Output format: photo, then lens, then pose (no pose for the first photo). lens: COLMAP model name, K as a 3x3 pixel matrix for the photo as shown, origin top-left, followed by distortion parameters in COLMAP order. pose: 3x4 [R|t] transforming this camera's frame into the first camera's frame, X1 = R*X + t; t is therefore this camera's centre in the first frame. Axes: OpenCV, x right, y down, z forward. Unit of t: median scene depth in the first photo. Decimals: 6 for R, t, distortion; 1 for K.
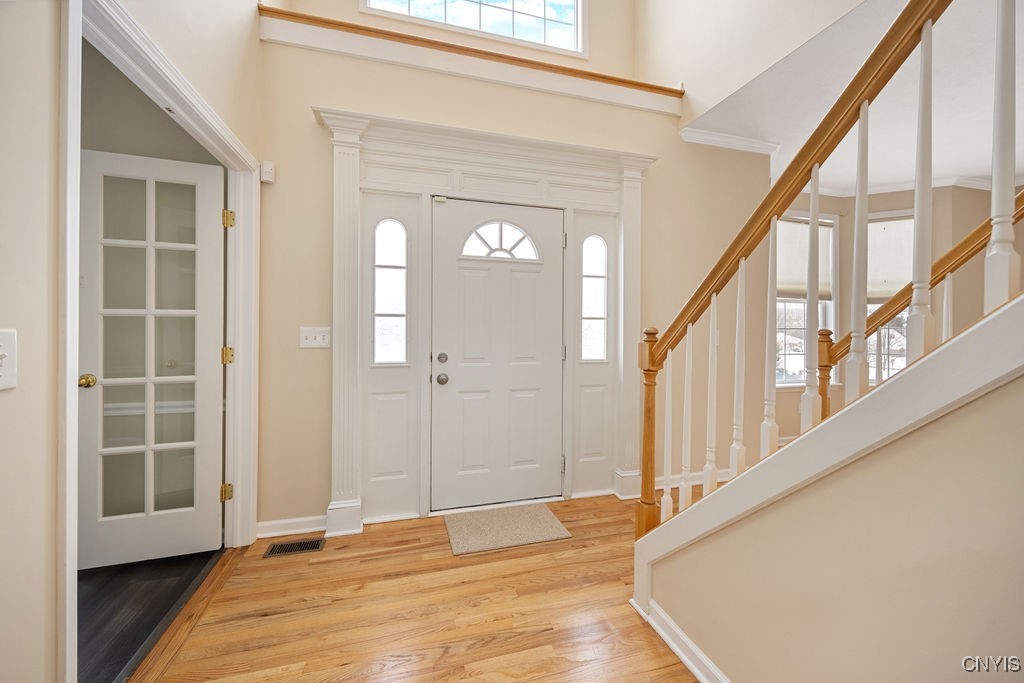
lens RADIAL K [[389.0, 0, 506.7], [0, 389.0, 330.1], [0, 0, 1]] dist [-0.002447, -0.000250]
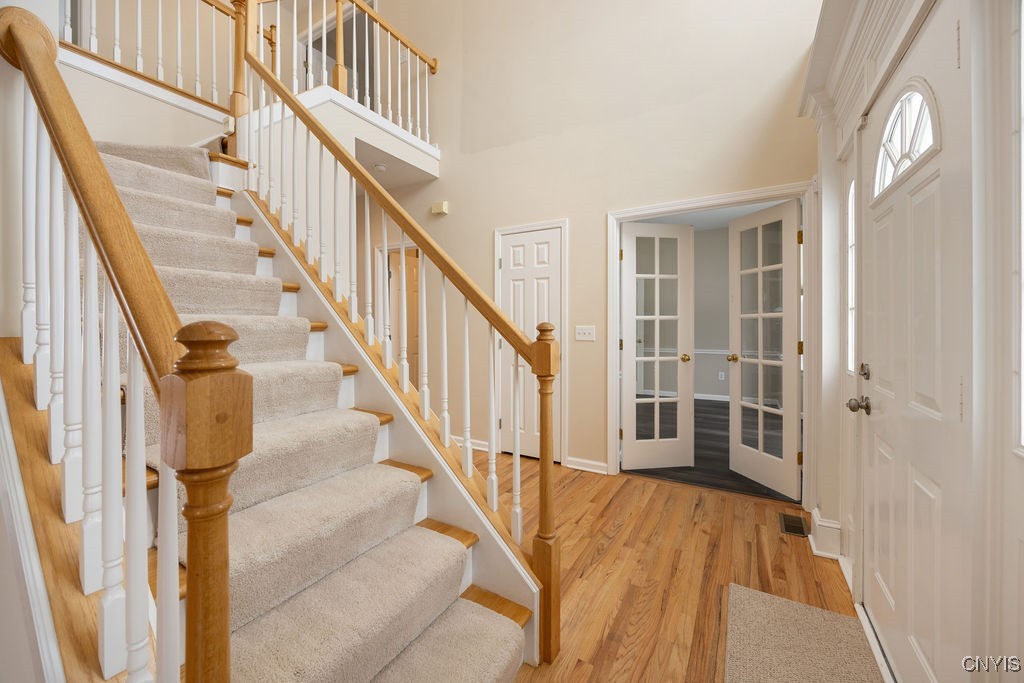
lens RADIAL K [[389.0, 0, 506.7], [0, 389.0, 330.1], [0, 0, 1]] dist [-0.002447, -0.000250]
pose [[-0.731604, 0.001160, -0.681729, 0.673746], [0.000192, 0.999999, 0.001496, 0.008505], [0.681730, 0.000963, -0.731603, 1.060821]]
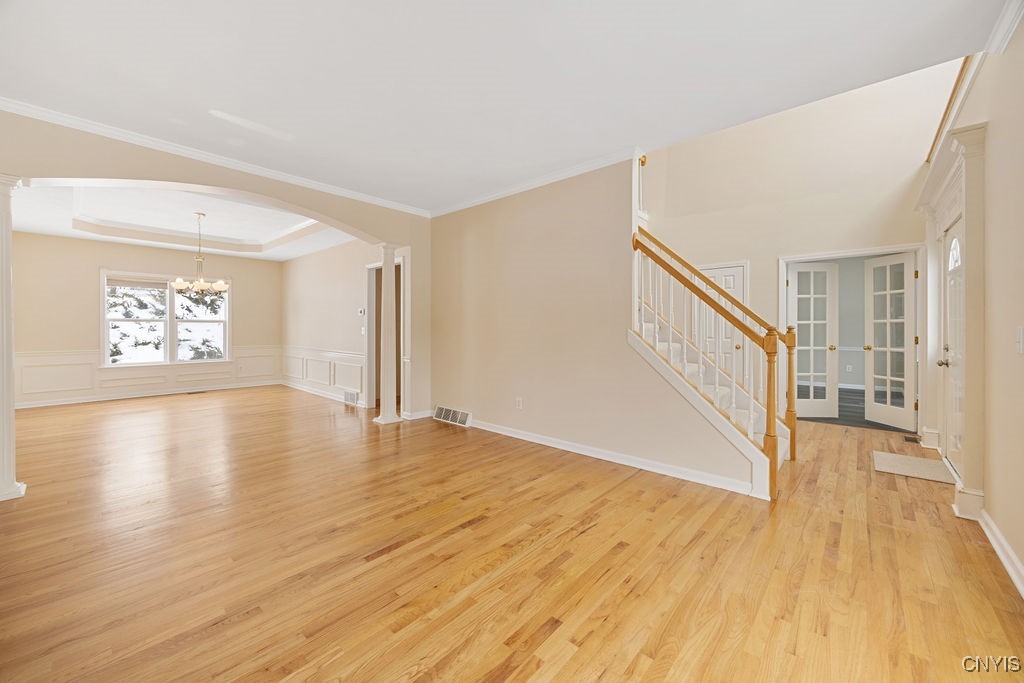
lens RADIAL K [[389.0, 0, 506.7], [0, 389.0, 330.1], [0, 0, 1]] dist [-0.002447, -0.000250]
pose [[-0.847564, -0.003418, -0.530682, 1.861361], [-0.002836, 0.999994, -0.001912, 0.019967], [0.530686, -0.000116, -0.847569, 1.332287]]
